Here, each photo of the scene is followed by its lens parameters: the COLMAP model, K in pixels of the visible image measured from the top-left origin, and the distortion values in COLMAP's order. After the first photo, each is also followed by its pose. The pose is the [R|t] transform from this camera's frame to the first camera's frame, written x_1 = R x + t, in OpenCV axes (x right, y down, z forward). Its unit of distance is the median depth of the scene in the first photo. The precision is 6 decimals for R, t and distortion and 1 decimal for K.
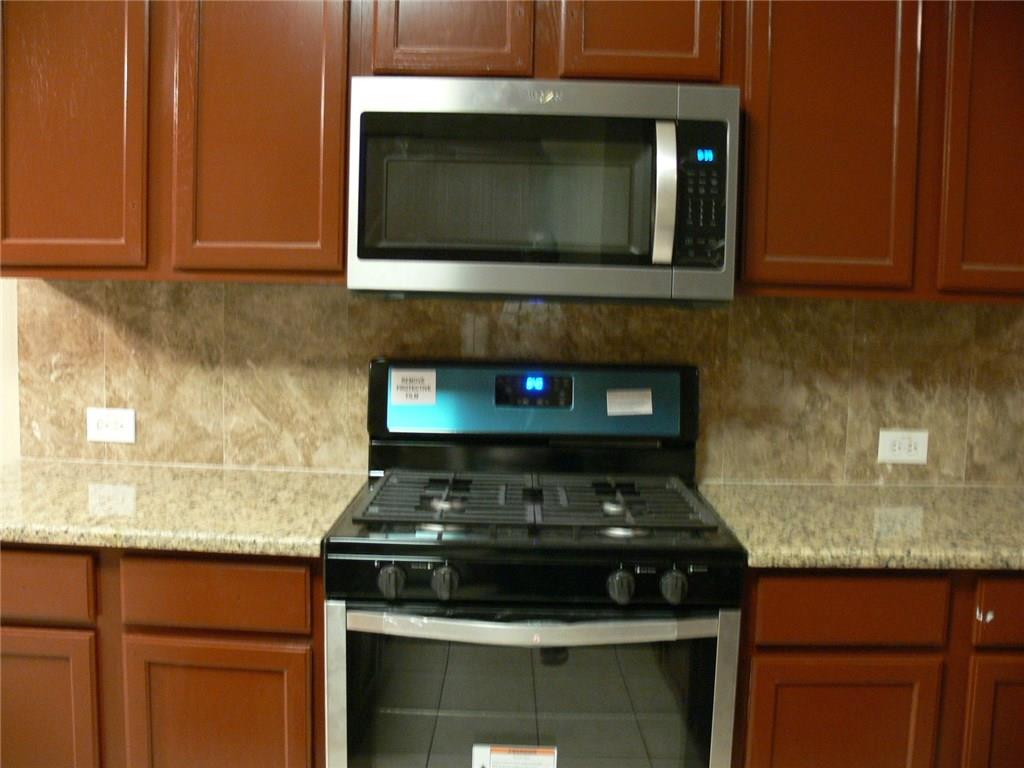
lens RADIAL K [[1054.7, 0, 512.0], [0, 1054.7, 384.0], [0, 0, 1]] dist [-0.147822, 0.035463]
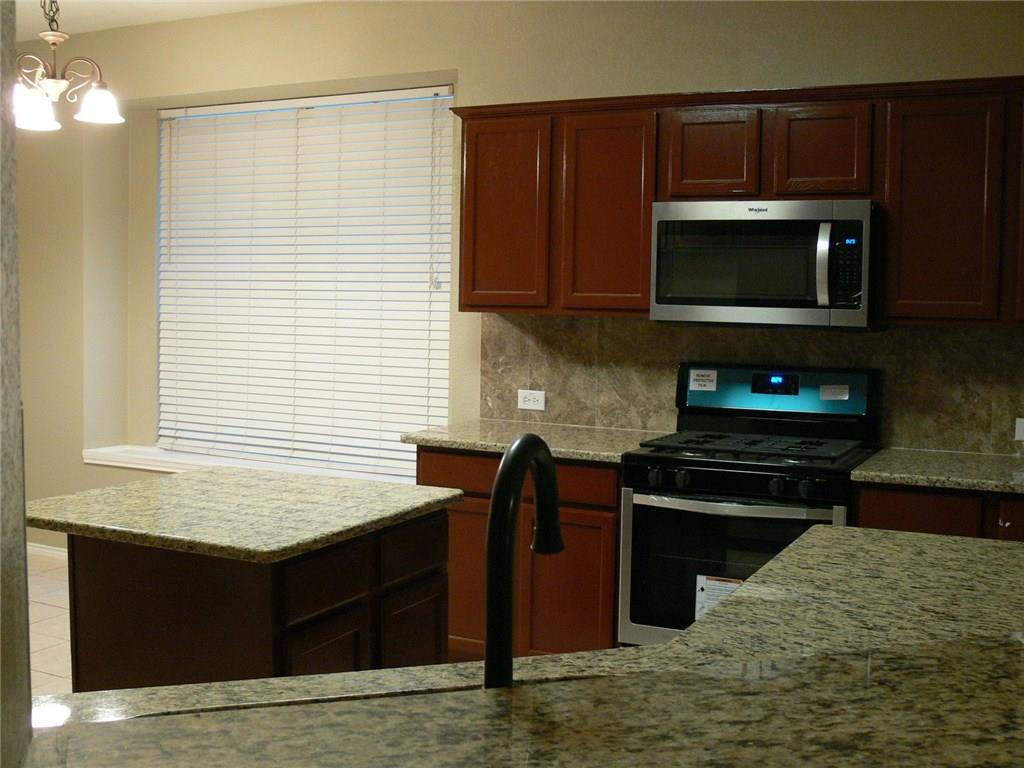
lens RADIAL K [[1128.8, 0, 512.0], [0, 1128.8, 384.0], [0, 0, 1]] dist [-0.115043, -0.001354]
pose [[0.901847, 0.023926, -0.431393, 0.377804], [-0.036165, 0.999142, -0.020190, 0.053323], [0.430540, 0.033809, 0.901938, -0.676183]]
